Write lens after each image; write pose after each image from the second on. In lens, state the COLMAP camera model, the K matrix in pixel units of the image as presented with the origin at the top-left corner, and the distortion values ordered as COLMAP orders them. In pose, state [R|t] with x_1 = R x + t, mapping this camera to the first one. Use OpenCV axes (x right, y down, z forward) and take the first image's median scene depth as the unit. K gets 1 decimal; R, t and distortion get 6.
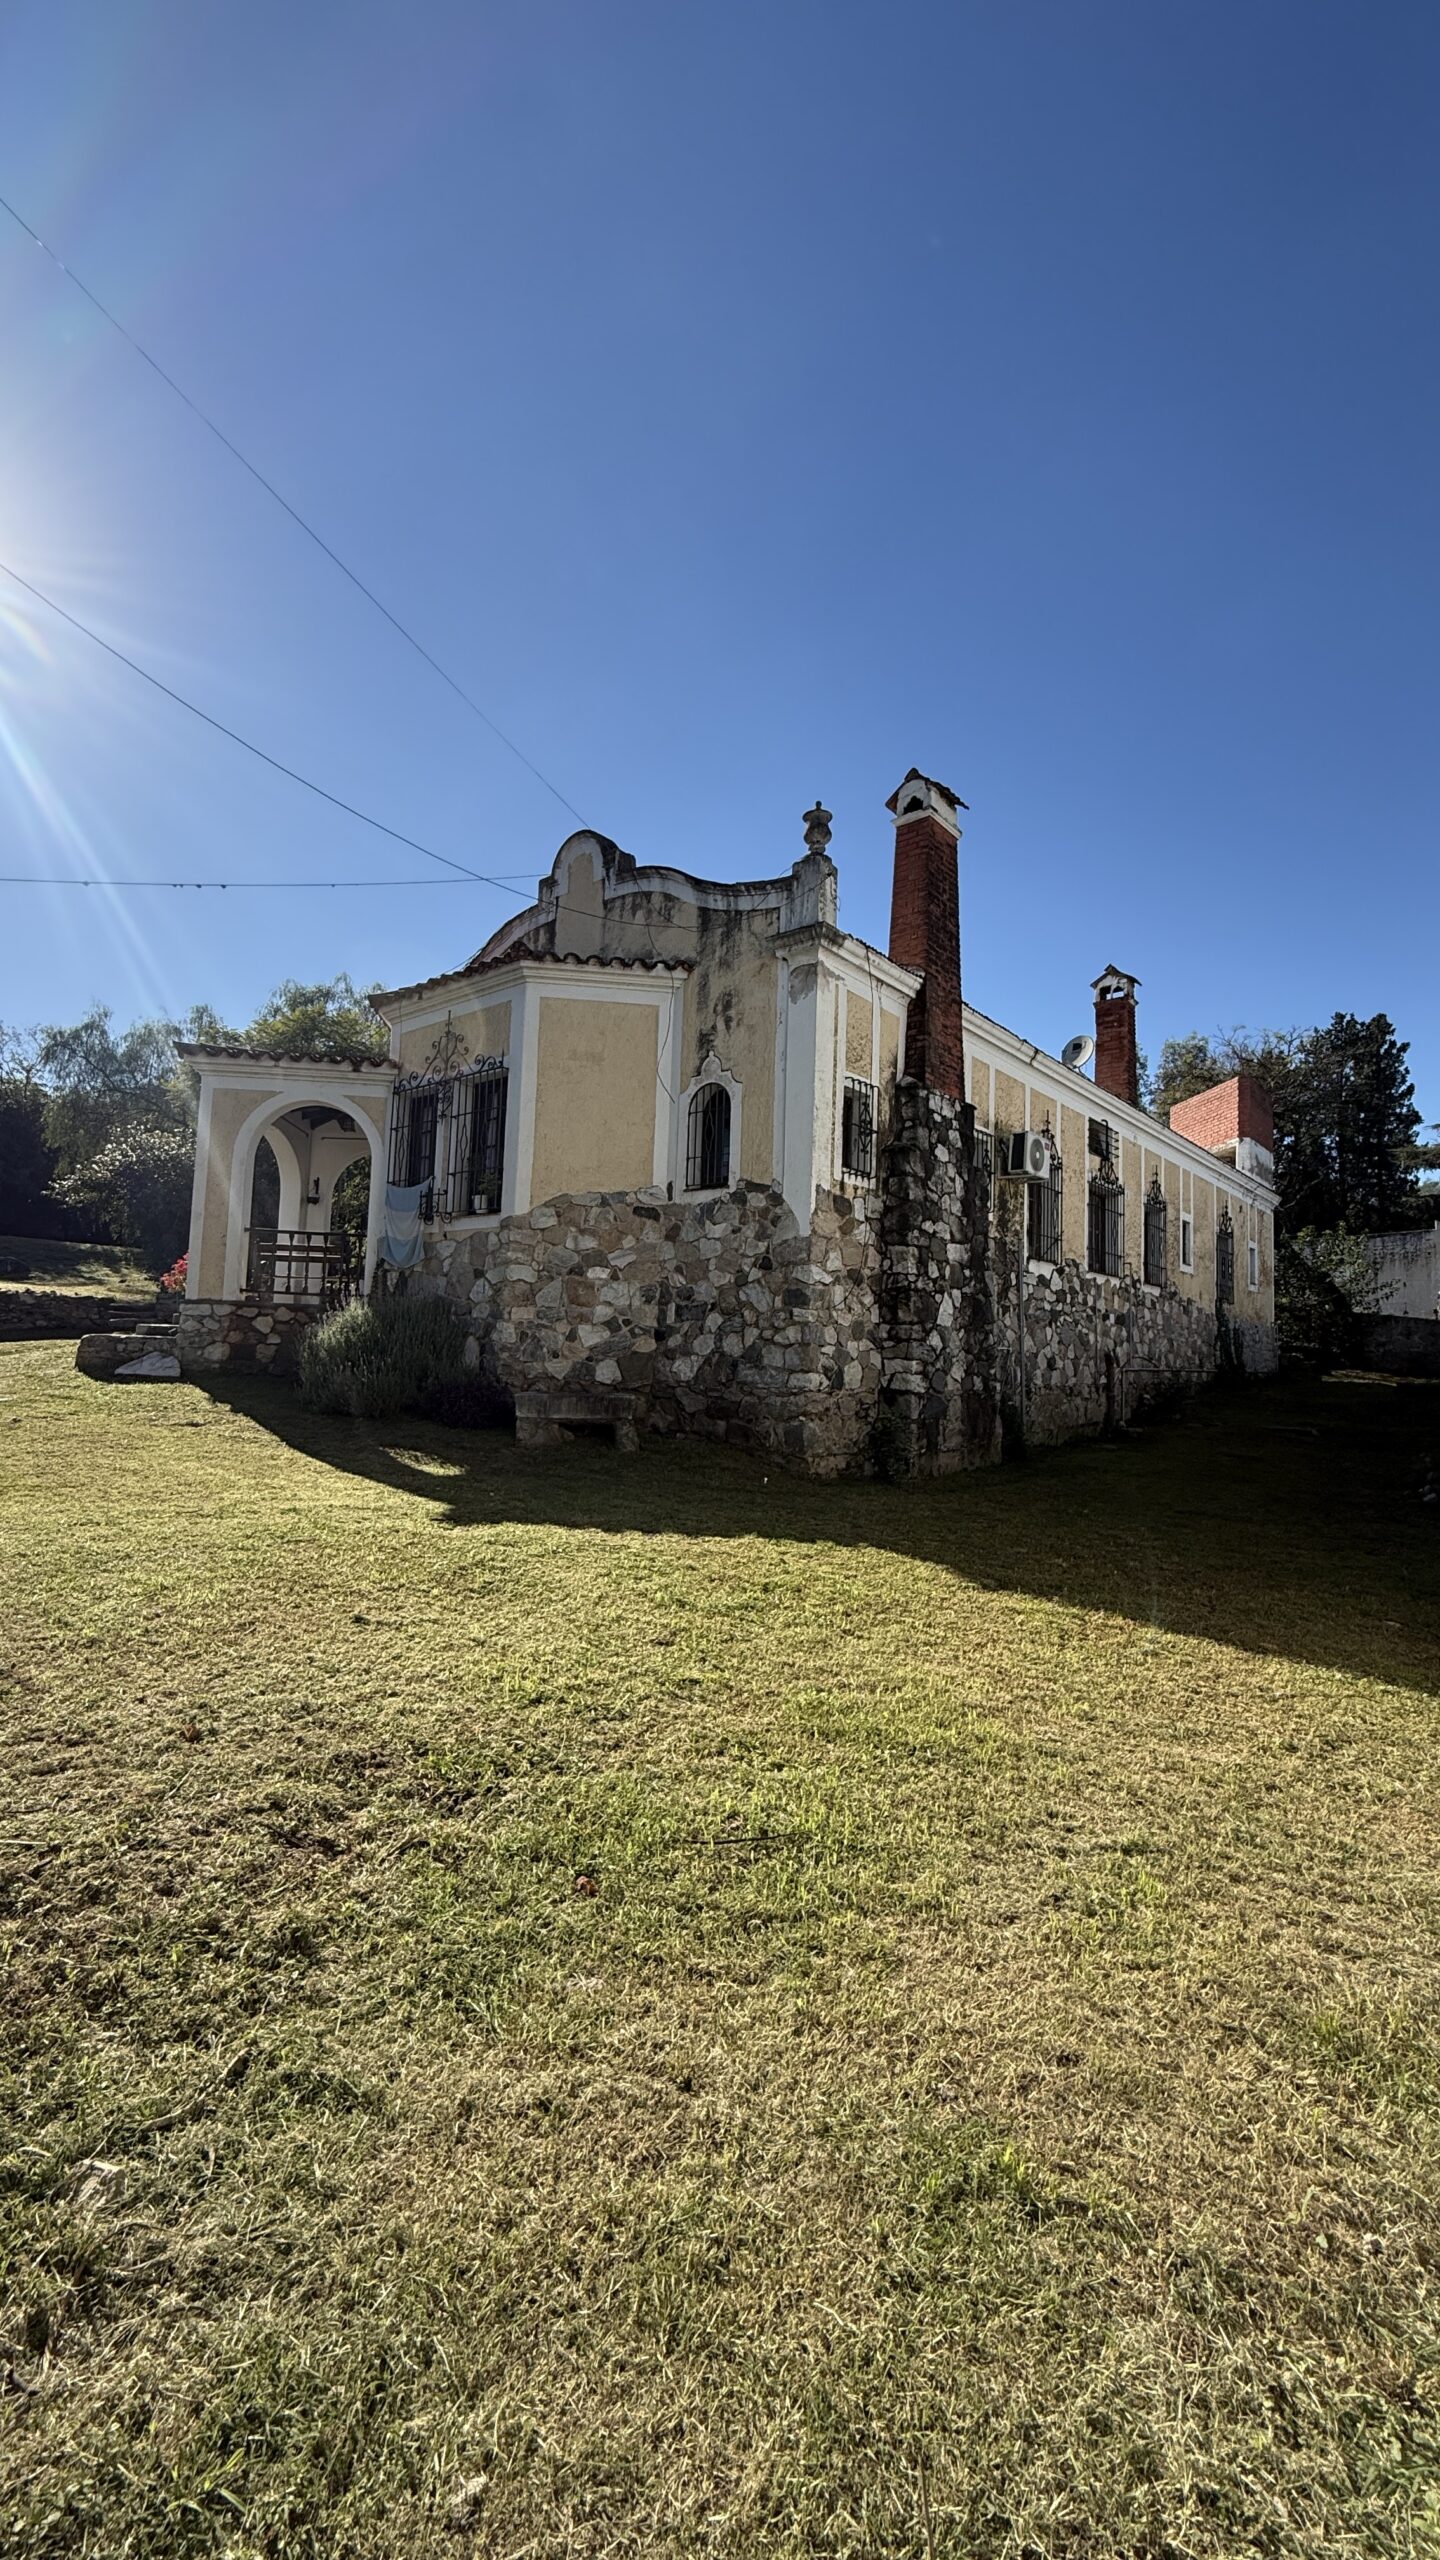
lens RADIAL K [[1025.7, 0, 722.6], [0, 1025.7, 1281.5], [0, 0, 1]] dist [0.001349, 0.000358]
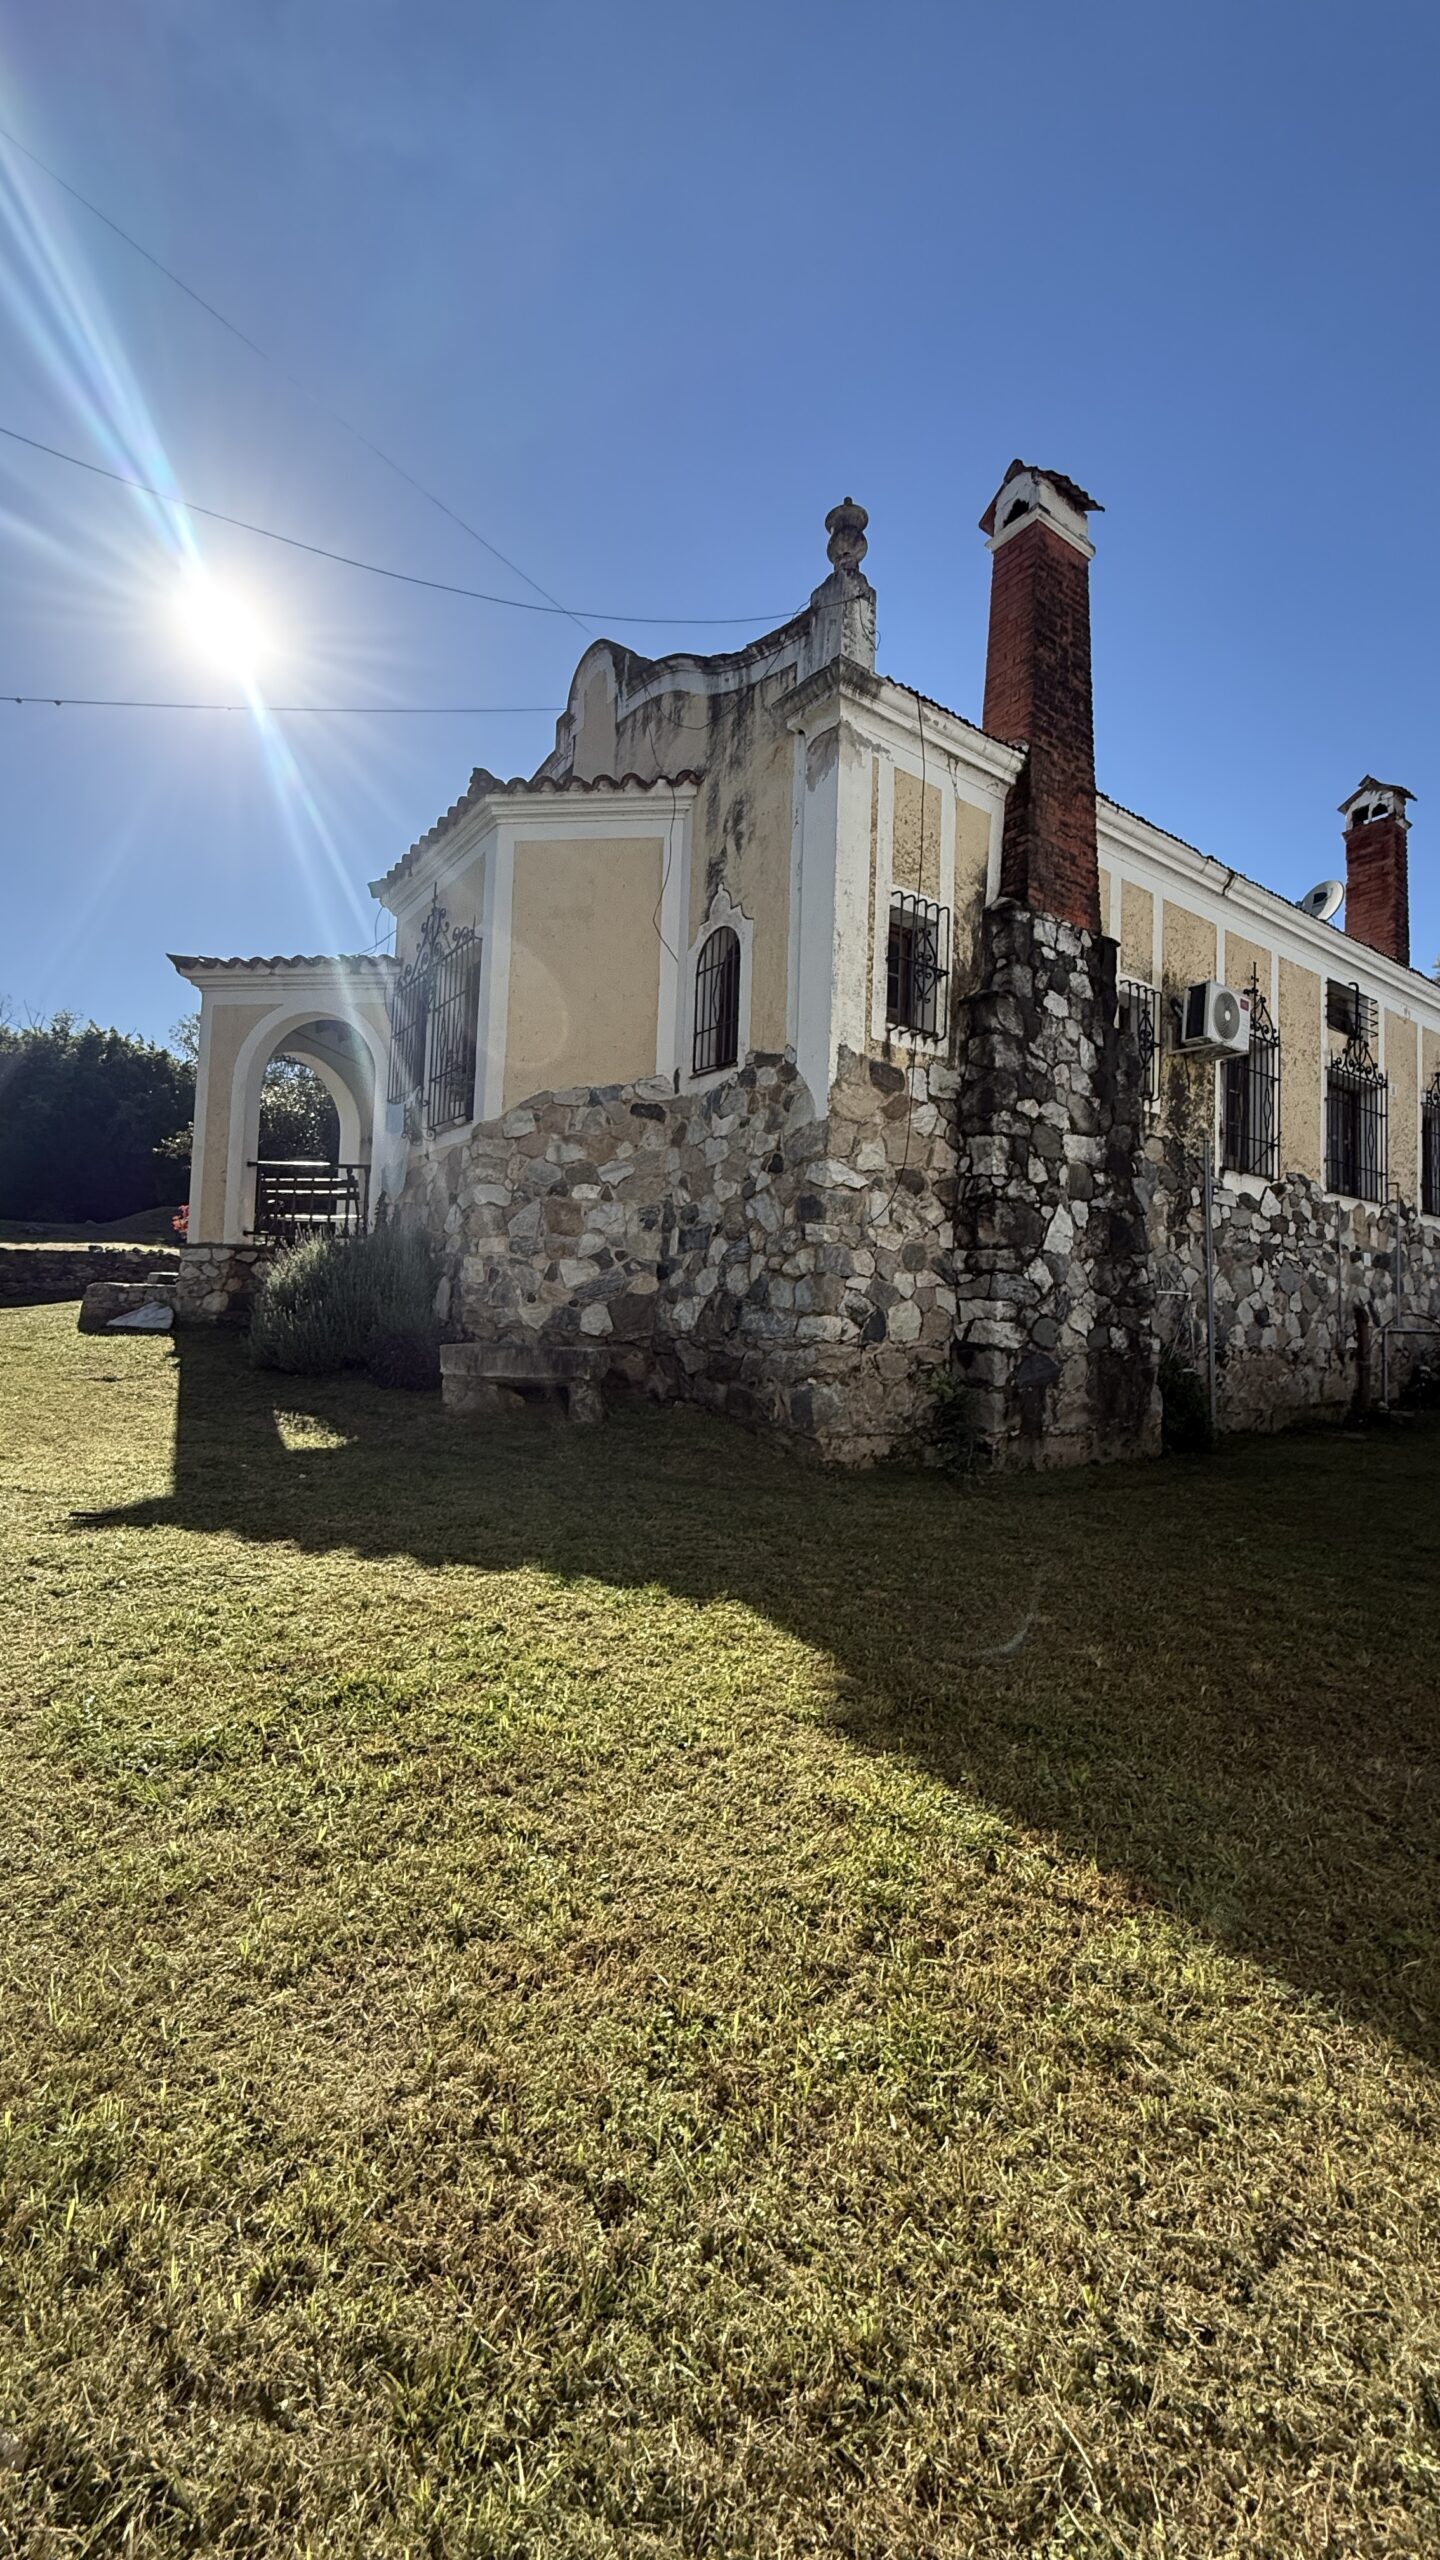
lens RADIAL K [[1025.7, 0, 718.5], [0, 1025.7, 1278.5], [0, 0, 1]] dist [0.001349, 0.000358]
pose [[0.970827, -0.010288, -0.239560, 0.156832], [0.014496, 0.999770, 0.015810, 0.045257], [0.239342, -0.018822, 0.970753, 0.272114]]
